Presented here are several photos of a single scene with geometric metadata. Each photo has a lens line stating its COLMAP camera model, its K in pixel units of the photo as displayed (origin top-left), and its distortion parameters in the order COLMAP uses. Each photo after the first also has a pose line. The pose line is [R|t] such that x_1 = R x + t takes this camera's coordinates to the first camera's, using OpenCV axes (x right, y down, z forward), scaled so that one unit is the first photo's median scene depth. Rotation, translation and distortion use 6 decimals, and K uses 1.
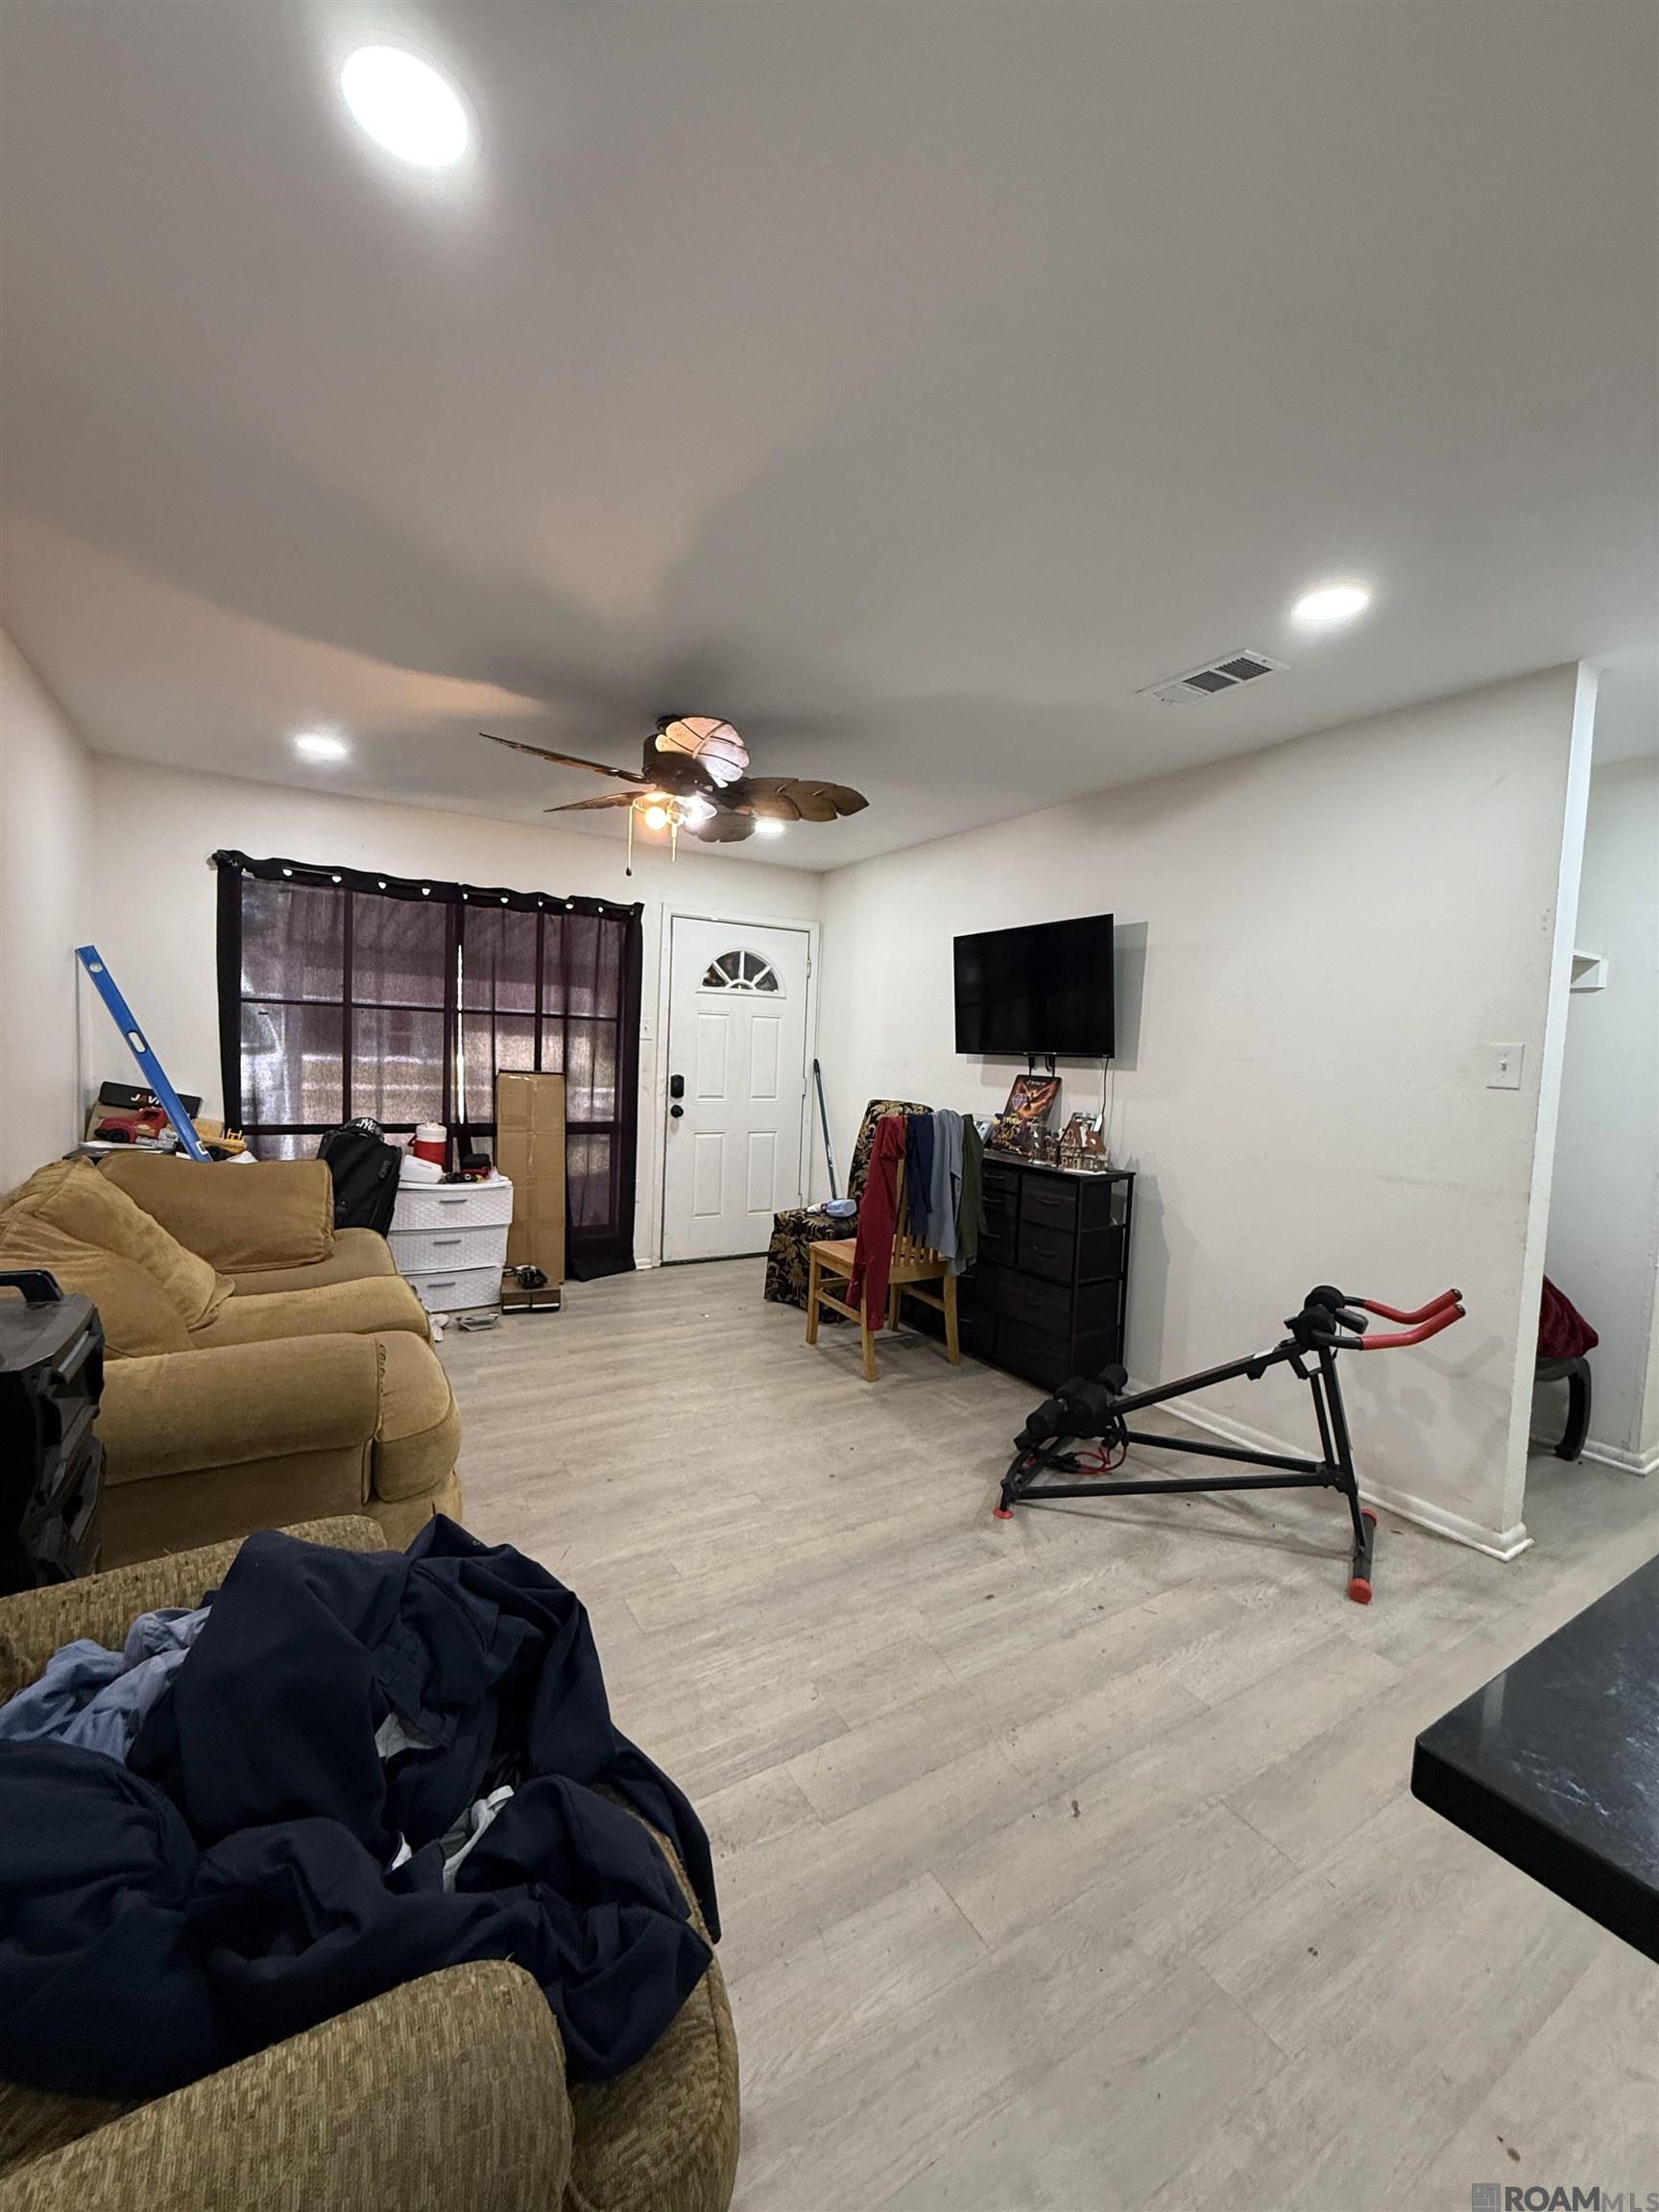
lens RADIAL K [[897.2, 0, 834.6], [0, 897.2, 1106.2], [0, 0, 1]] dist [0.001613, 0.000507]
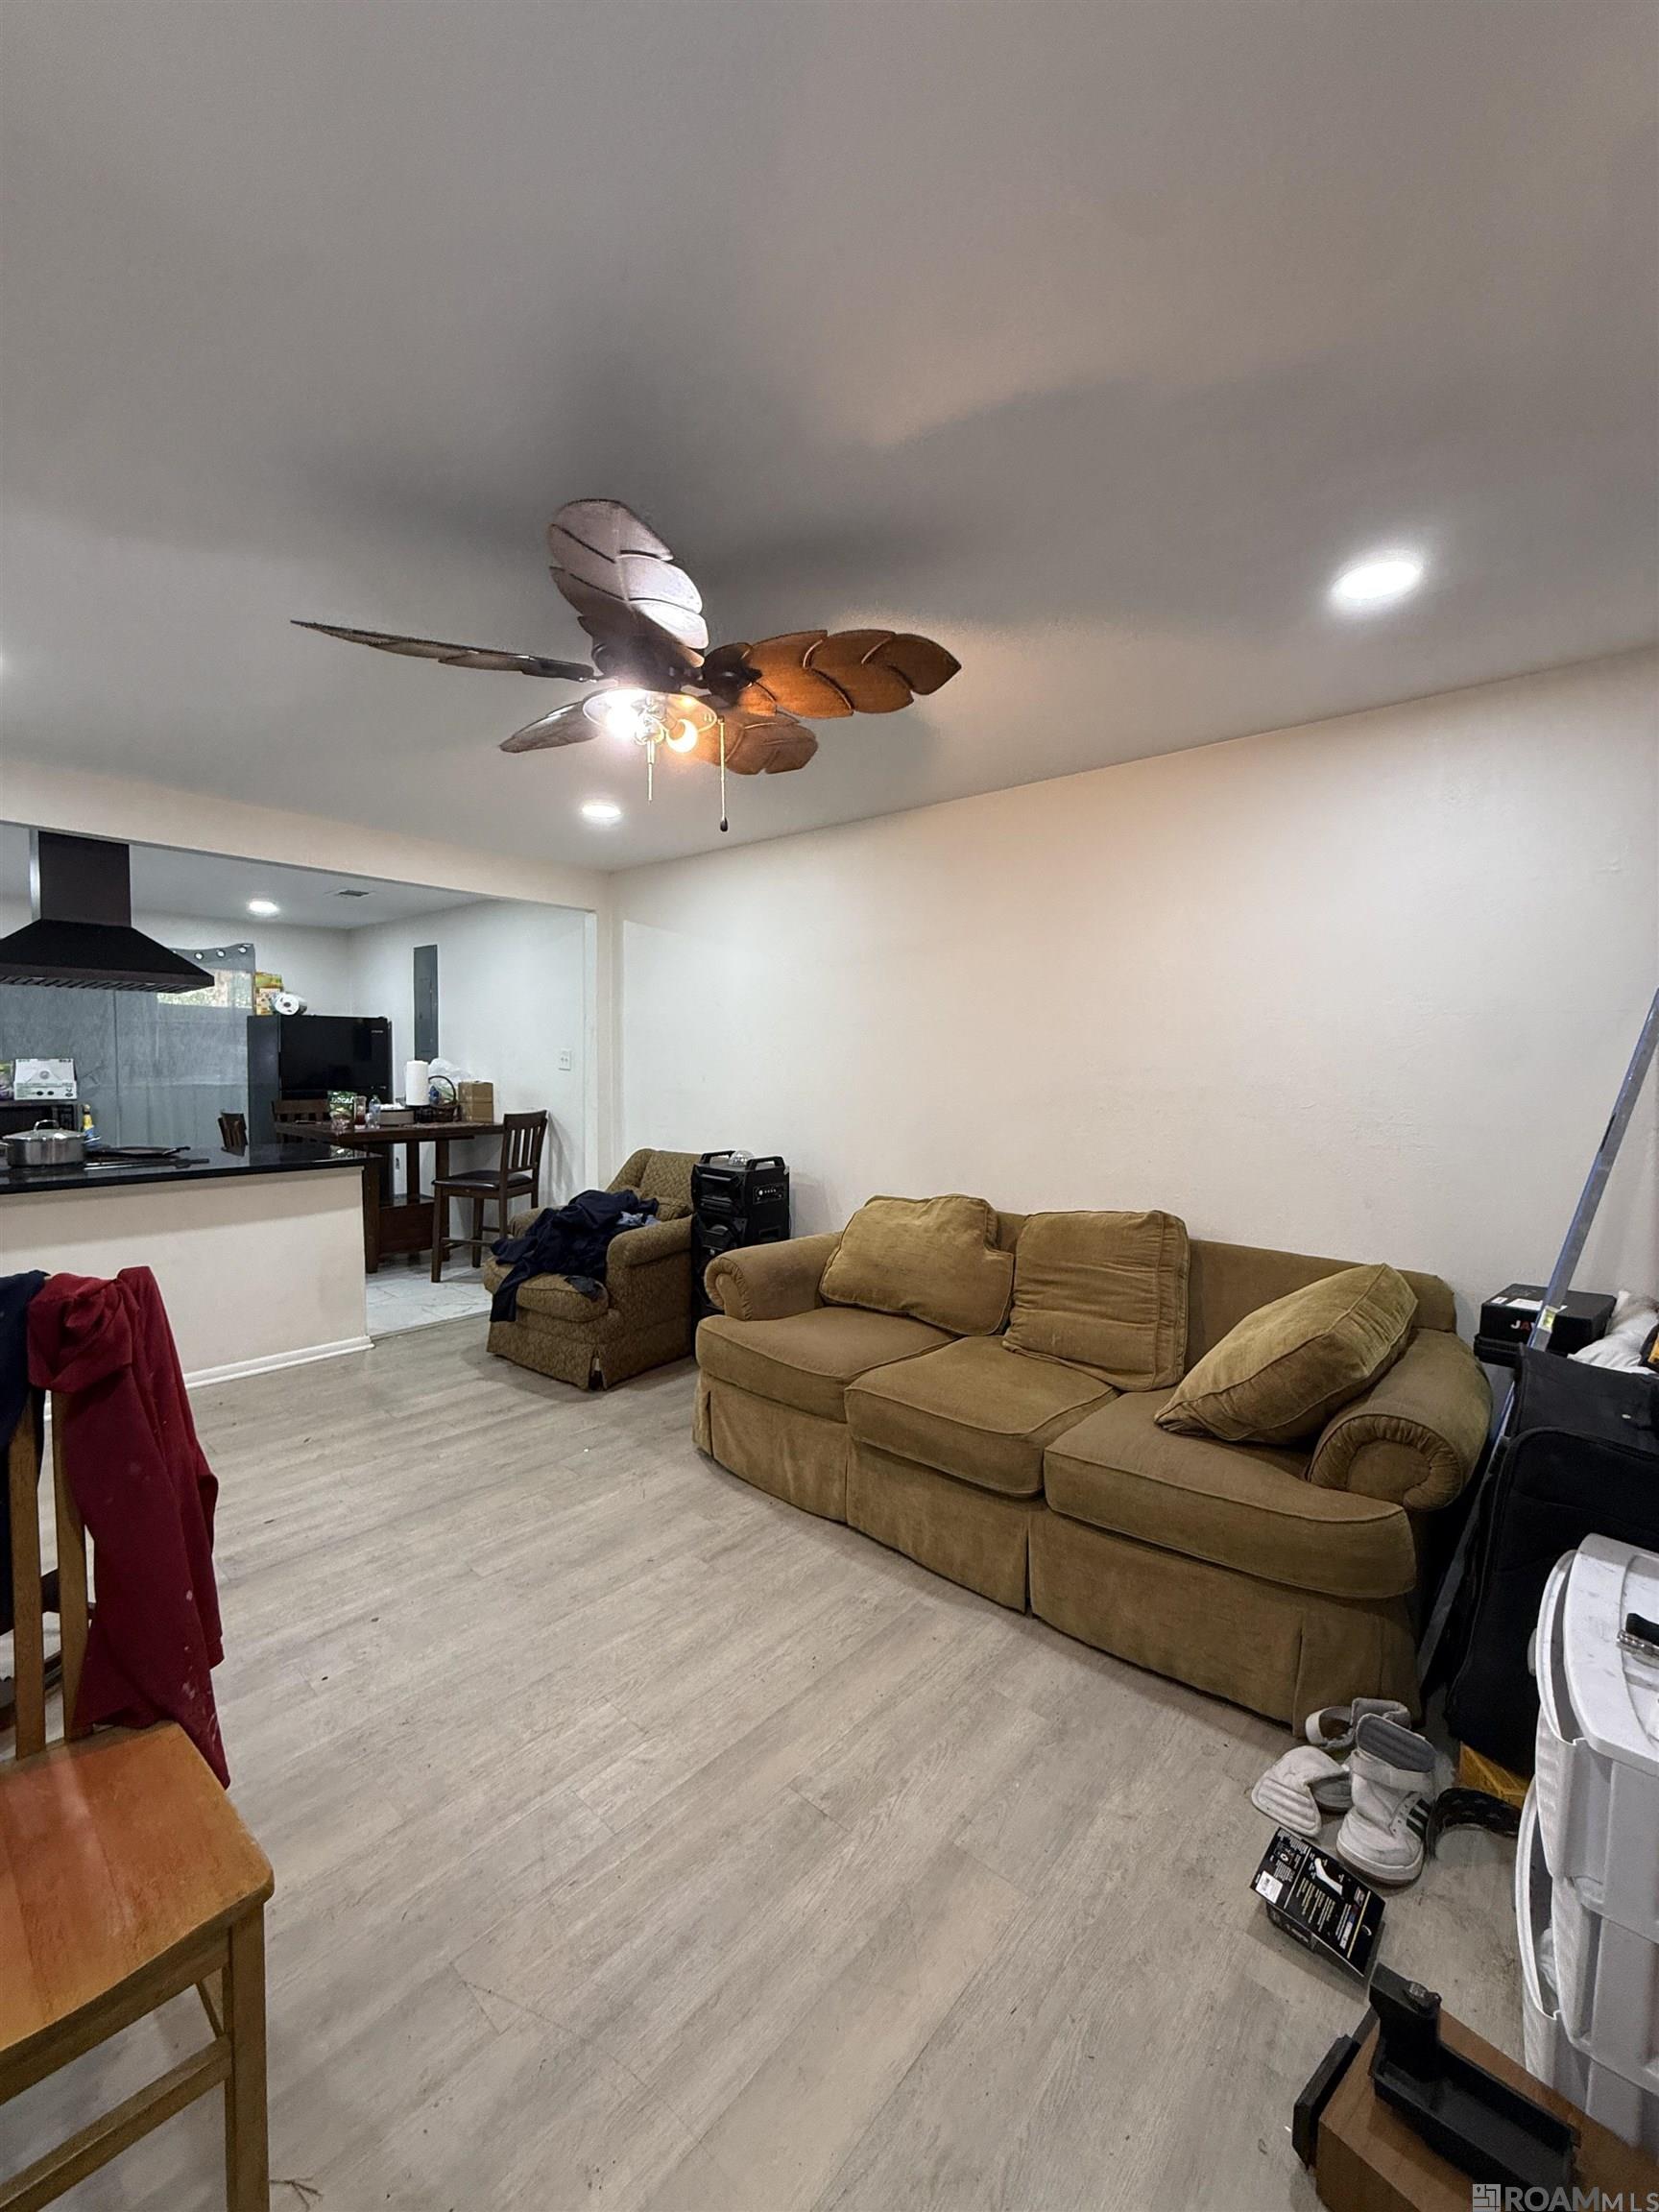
lens RADIAL K [[897.2, 0, 826.1], [0, 897.2, 1105.8], [0, 0, 1]] dist [0.001613, 0.000507]
pose [[-0.957674, -0.045057, -0.284306, -0.140698], [-0.078383, 0.991170, 0.106948, -0.152873], [0.276977, 0.124706, -0.952750, 1.846815]]
